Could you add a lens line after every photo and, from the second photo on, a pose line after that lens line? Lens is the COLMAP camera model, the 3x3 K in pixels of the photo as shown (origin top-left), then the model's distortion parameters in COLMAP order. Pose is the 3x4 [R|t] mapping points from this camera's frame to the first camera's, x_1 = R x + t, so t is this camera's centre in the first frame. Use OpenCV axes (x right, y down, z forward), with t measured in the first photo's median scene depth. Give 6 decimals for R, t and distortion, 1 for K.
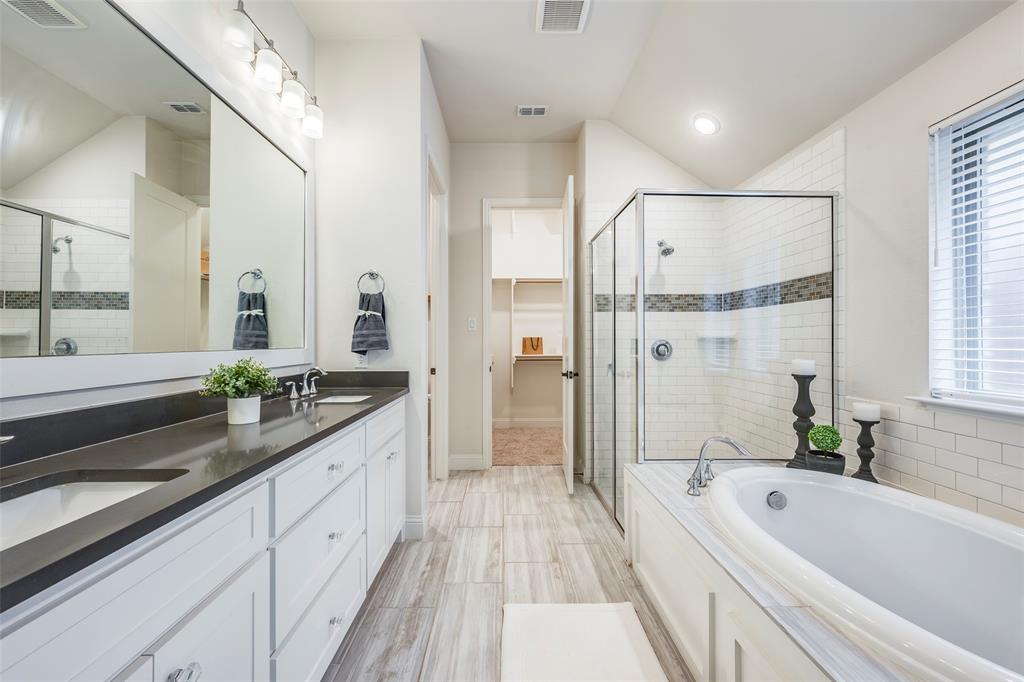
lens RADIAL K [[403.9, 0, 509.2], [0, 403.9, 340.1], [0, 0, 1]] dist [-0.000811, -0.000298]
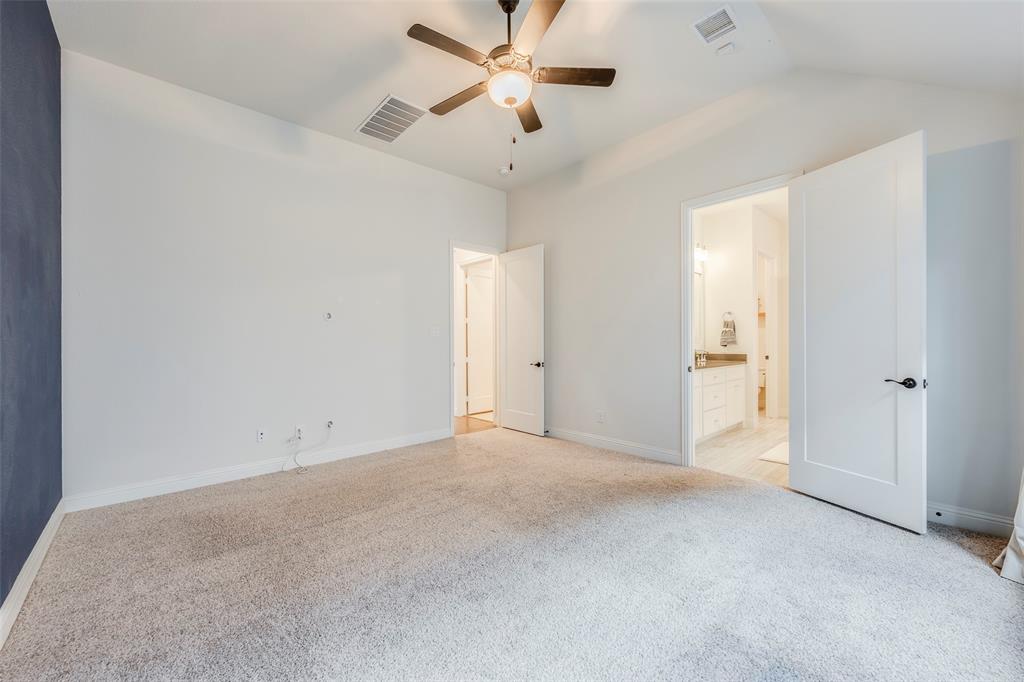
lens RADIAL K [[403.9, 0, 506.9], [0, 403.9, 340.7], [0, 0, 1]] dist [-0.000811, -0.000298]
pose [[0.668643, -0.003163, -0.743576, 0.546485], [0.006866, 0.999975, 0.001920, -0.013648], [0.743551, -0.006389, 0.668648, -1.546666]]
